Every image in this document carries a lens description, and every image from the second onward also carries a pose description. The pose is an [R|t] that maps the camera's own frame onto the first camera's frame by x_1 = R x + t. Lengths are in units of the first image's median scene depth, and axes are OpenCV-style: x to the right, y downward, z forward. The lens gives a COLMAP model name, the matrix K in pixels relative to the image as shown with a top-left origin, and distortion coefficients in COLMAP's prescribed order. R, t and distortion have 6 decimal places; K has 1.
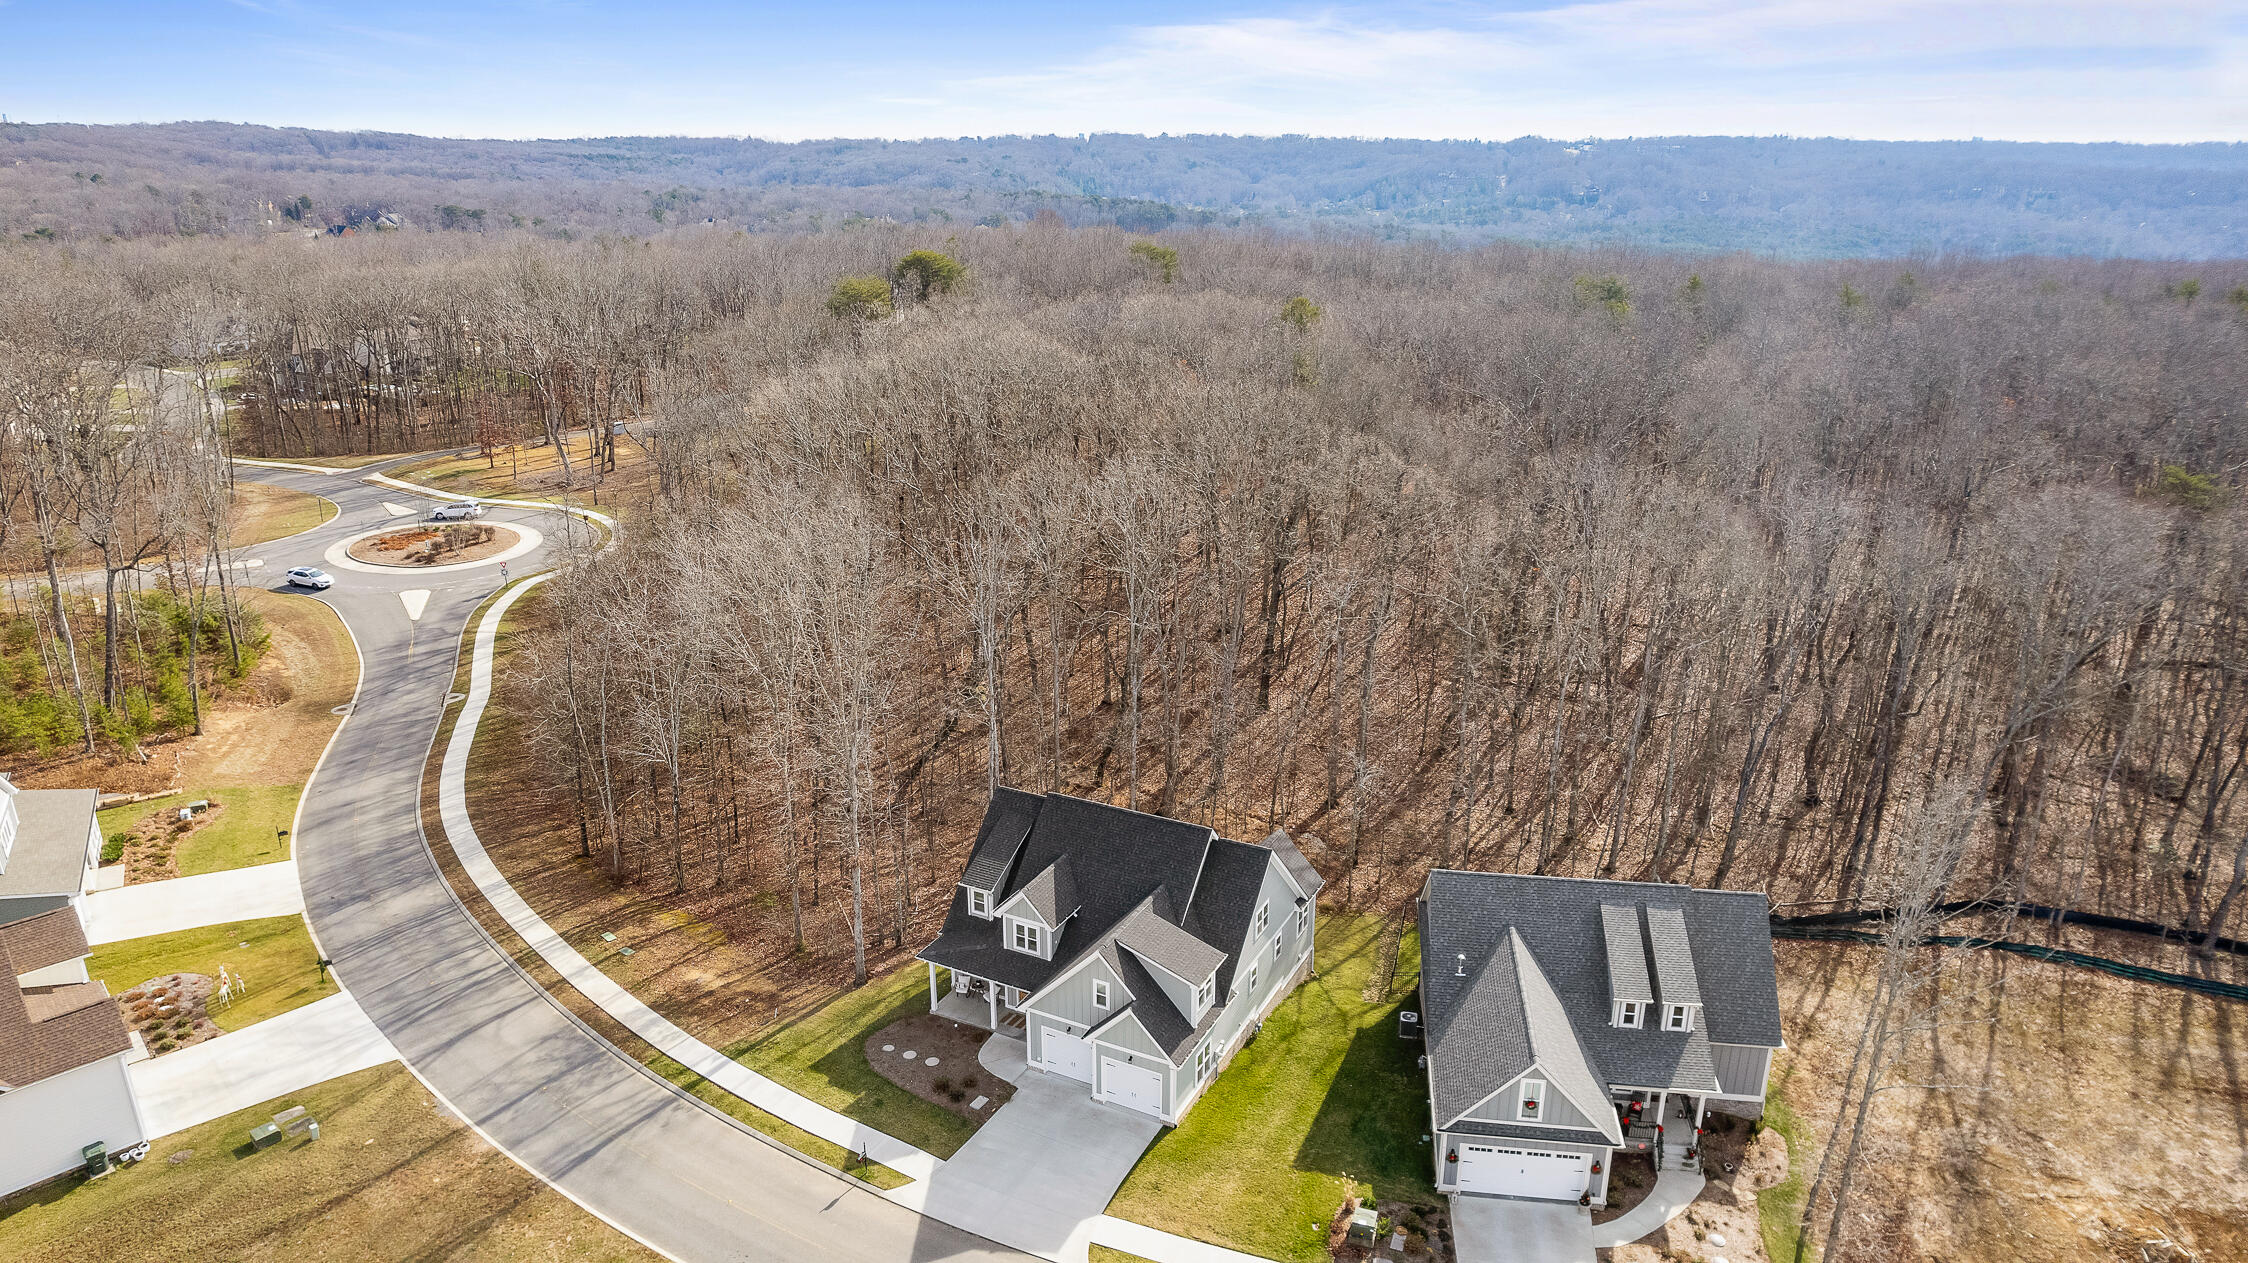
lens RADIAL K [[1442.2, 0, 1122.2], [0, 1442.2, 646.6], [0, 0, 1]] dist [-0.080181, 0.075741]
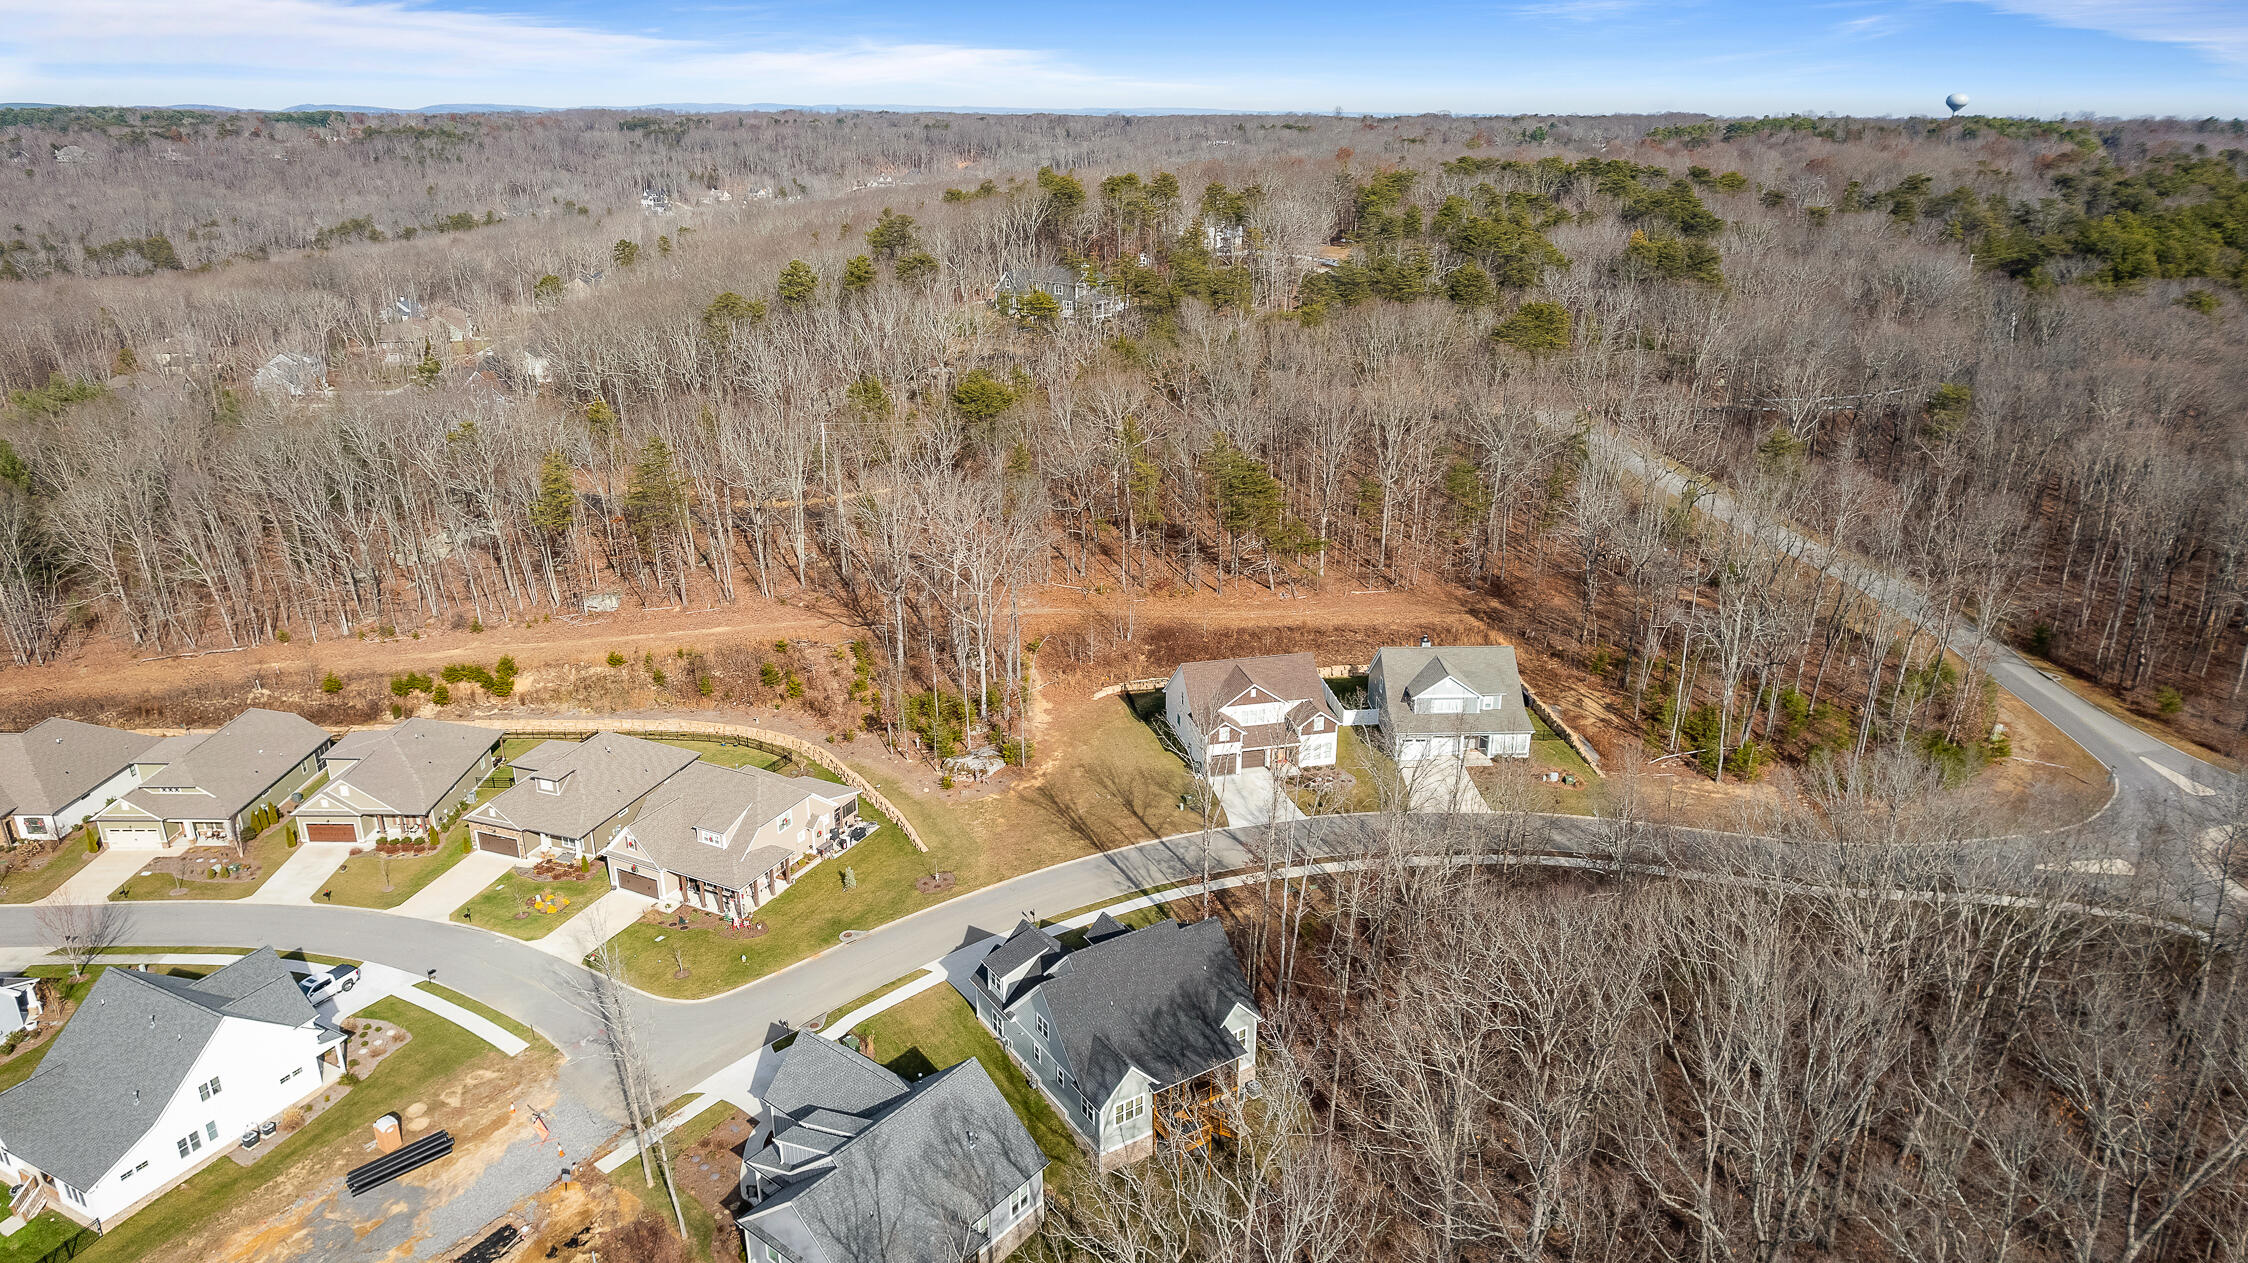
lens RADIAL K [[1442.2, 0, 1122.2], [0, 1442.2, 646.6], [0, 0, 1]] dist [-0.080181, 0.075741]
pose [[-0.494473, 0.318668, -0.808670, 1.151427], [-0.283049, 0.820621, 0.496452, -0.902228], [0.821814, 0.474376, -0.315576, 1.398246]]
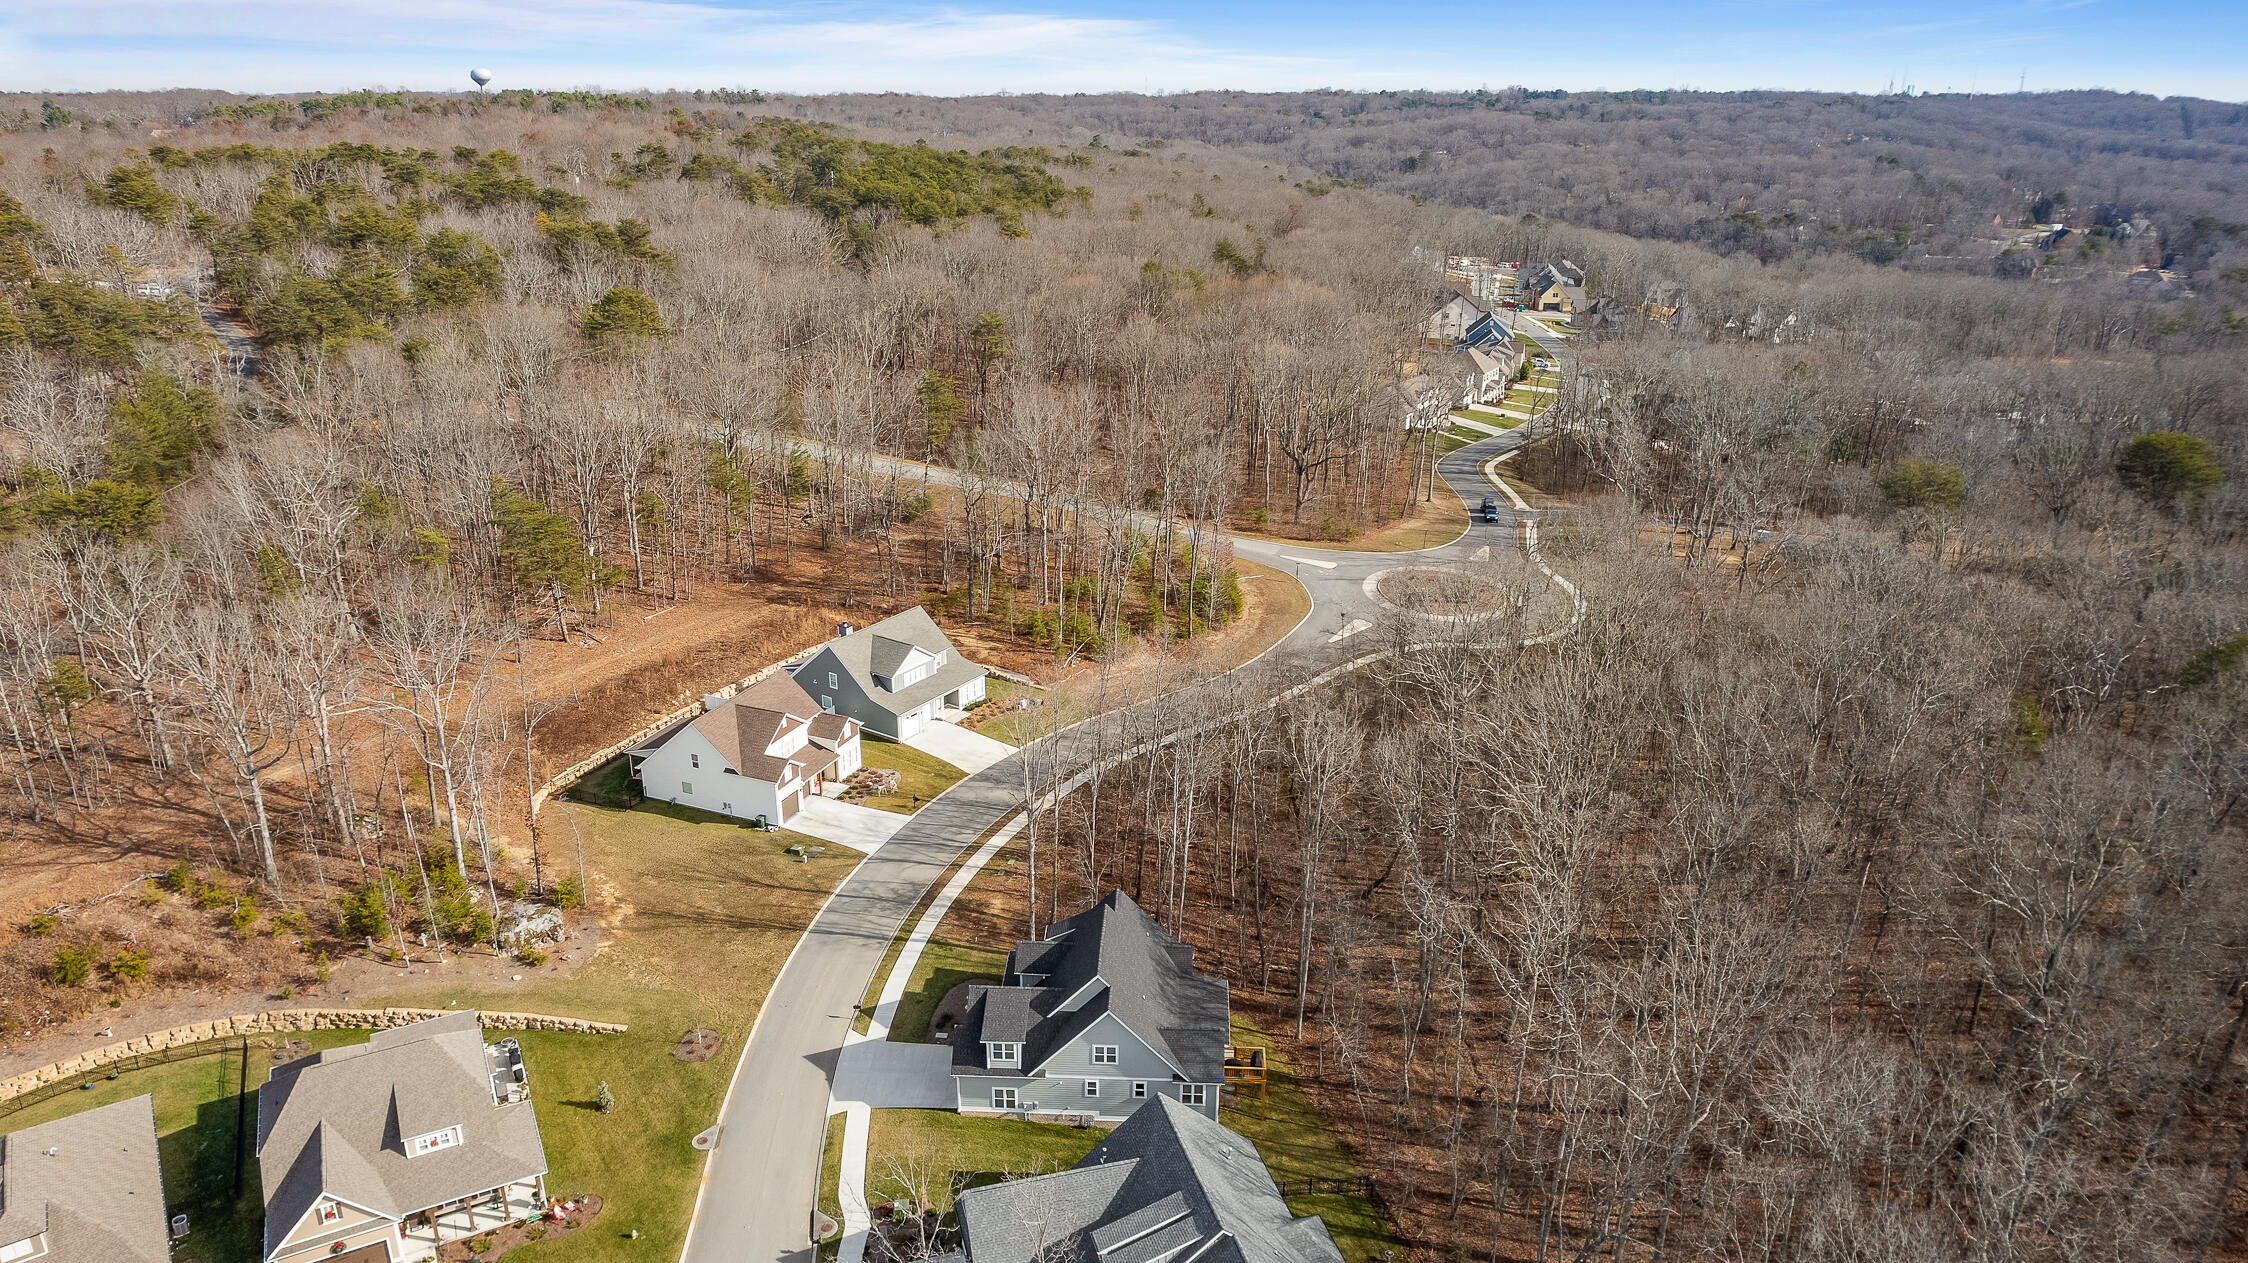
lens RADIAL K [[1494.5, 0, 1124.0], [0, 1494.5, 631.5], [0, 0, 1]] dist [-0.082834, 0.094042]
pose [[0.411467, 0.328146, -0.850303, 1.229294], [-0.306370, 0.928448, 0.210049, -0.509380], [0.858389, 0.174079, 0.482560, 0.269992]]
